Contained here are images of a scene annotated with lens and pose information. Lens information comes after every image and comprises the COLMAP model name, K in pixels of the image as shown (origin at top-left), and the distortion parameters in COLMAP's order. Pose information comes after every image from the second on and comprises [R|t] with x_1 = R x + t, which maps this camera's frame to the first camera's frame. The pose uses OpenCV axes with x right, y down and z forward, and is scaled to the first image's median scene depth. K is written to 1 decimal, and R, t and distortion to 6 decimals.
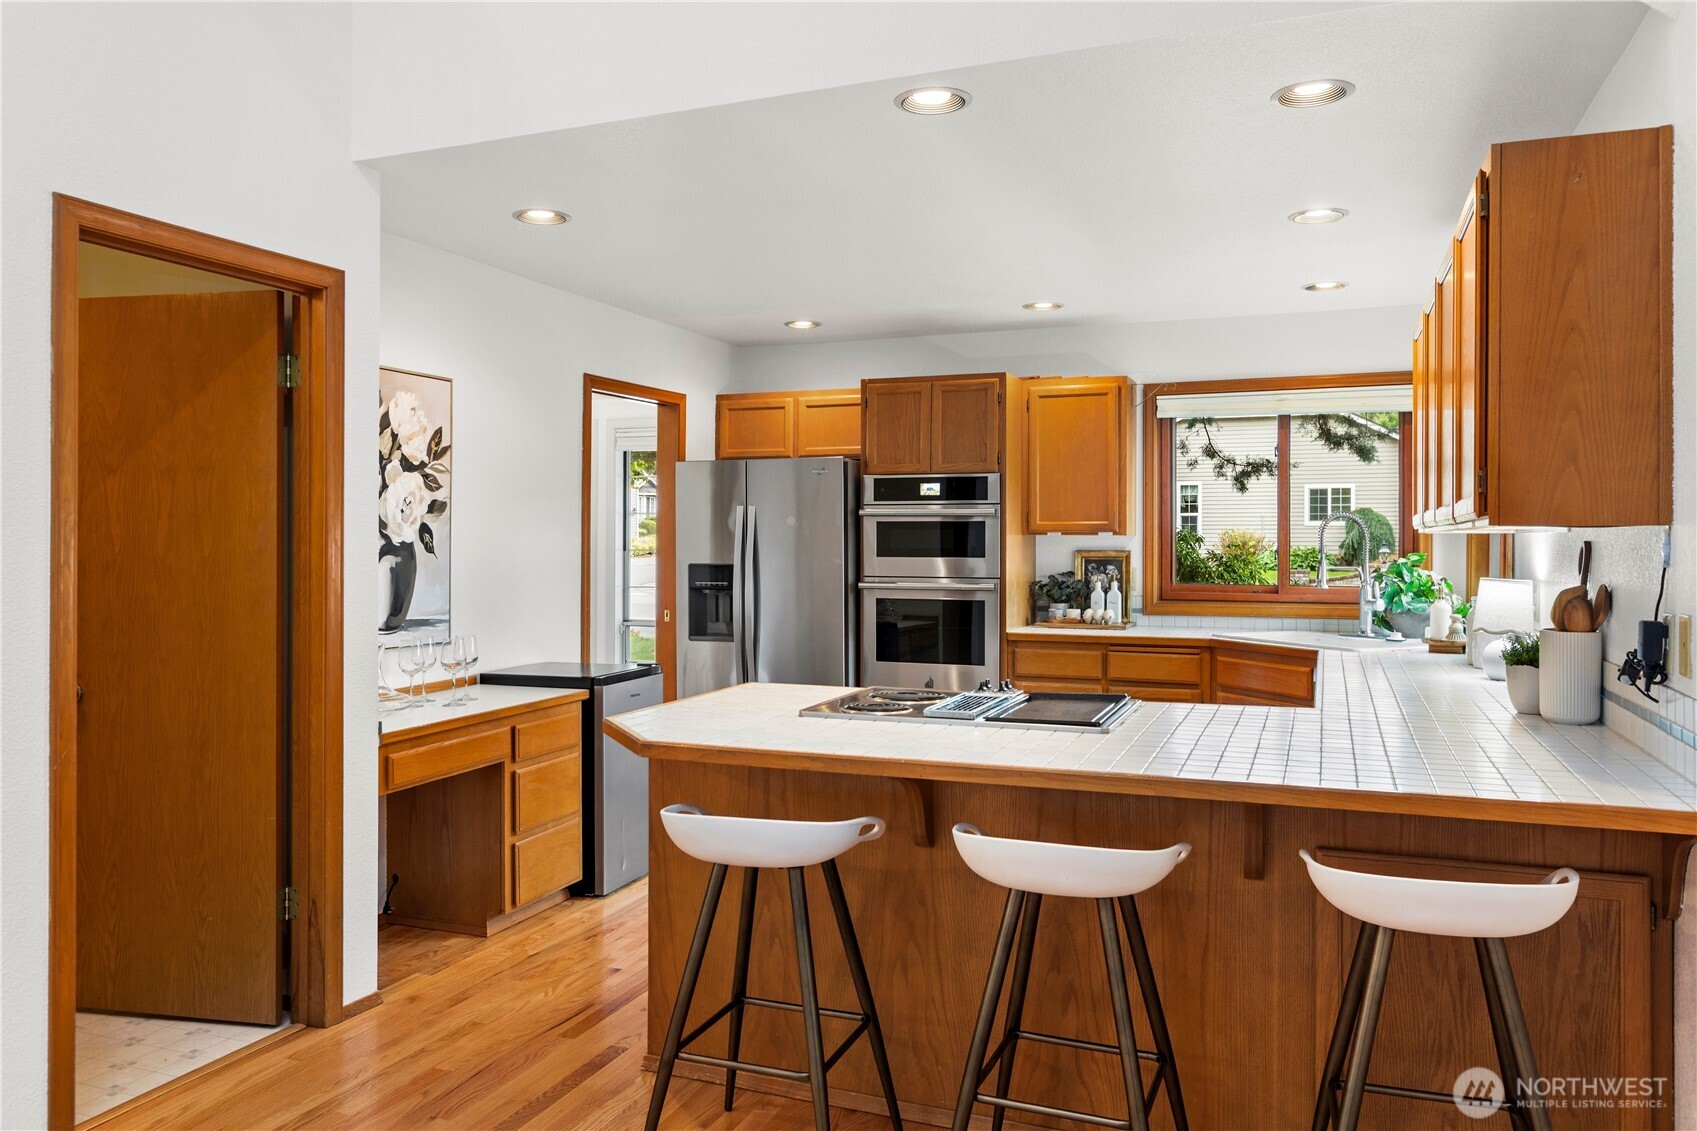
lens RADIAL K [[1222.8, 0, 846.5], [0, 1222.8, 549.0], [0, 0, 1]] dist [0.008340, -0.007001]
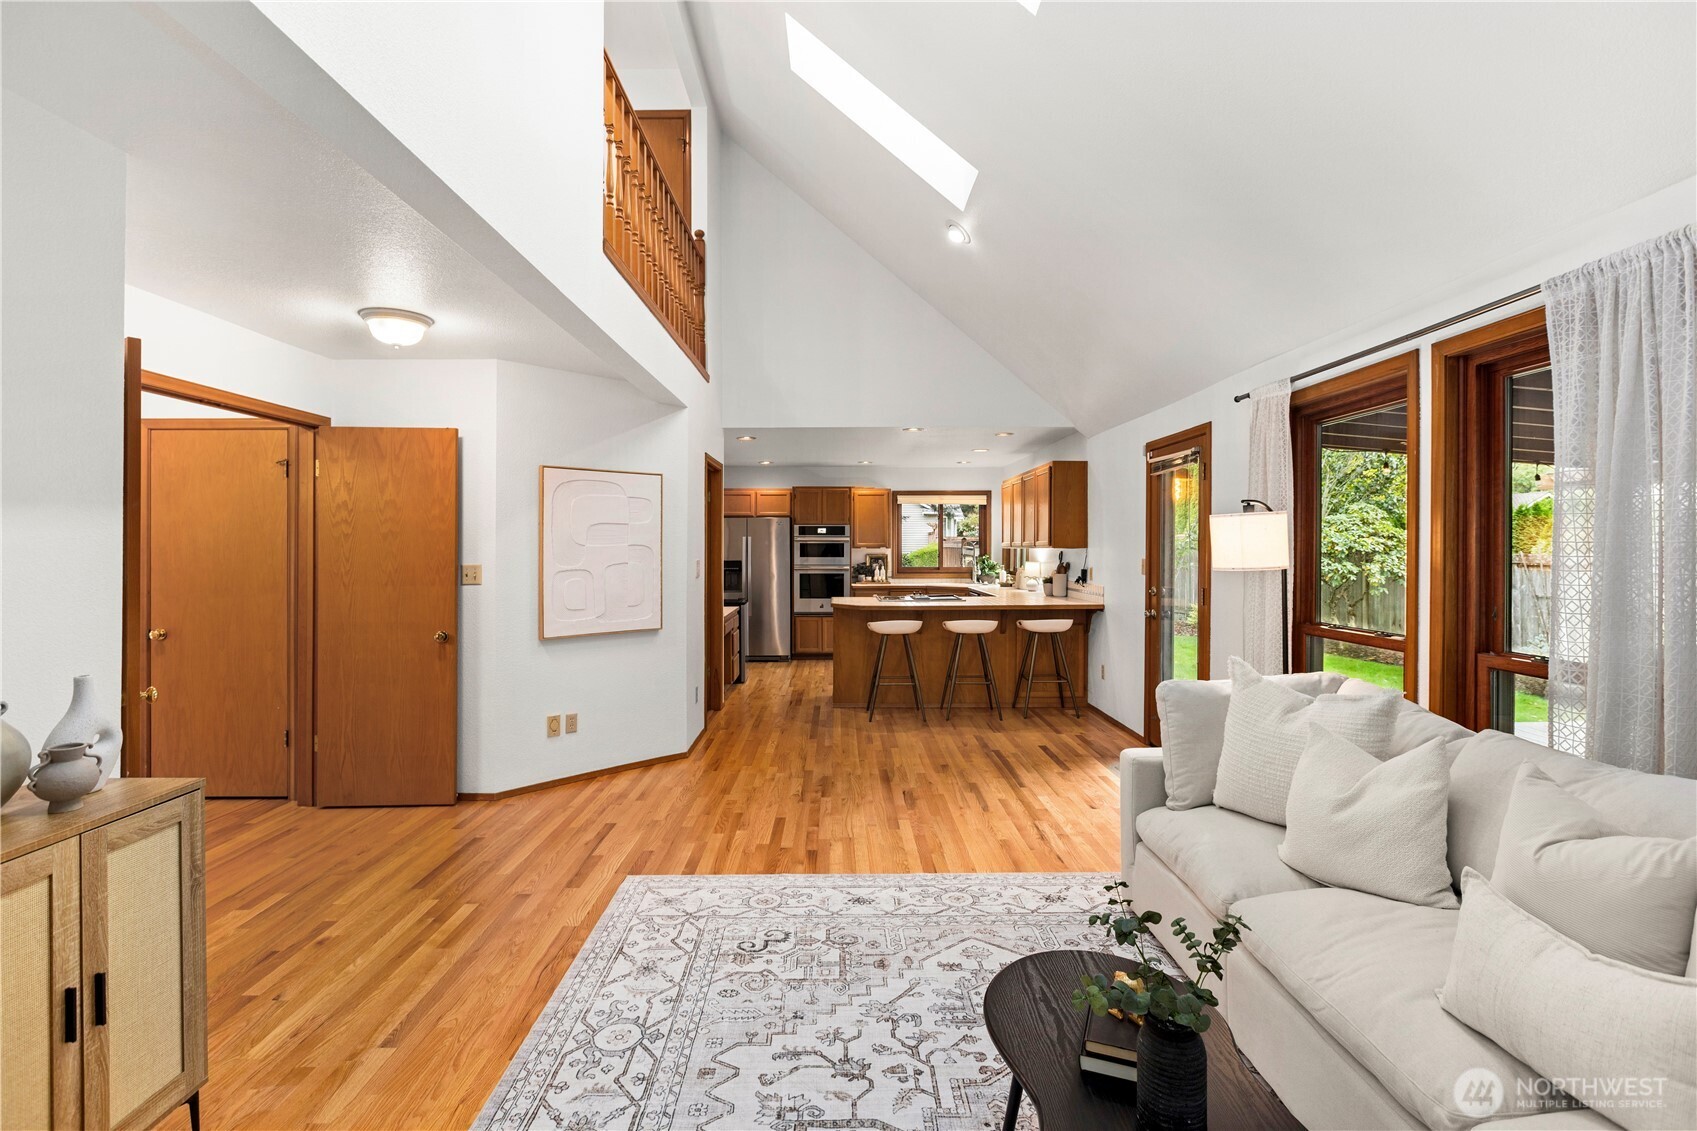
lens RADIAL K [[799.5, 0, 843.5], [0, 799.5, 558.5], [0, 0, 1]] dist [-0.003373, -0.000259]
pose [[0.925988, -0.006416, 0.377498, -0.574891], [0.004010, 0.999966, 0.007159, -0.002558], [-0.377531, -0.005116, 0.925983, -0.630304]]
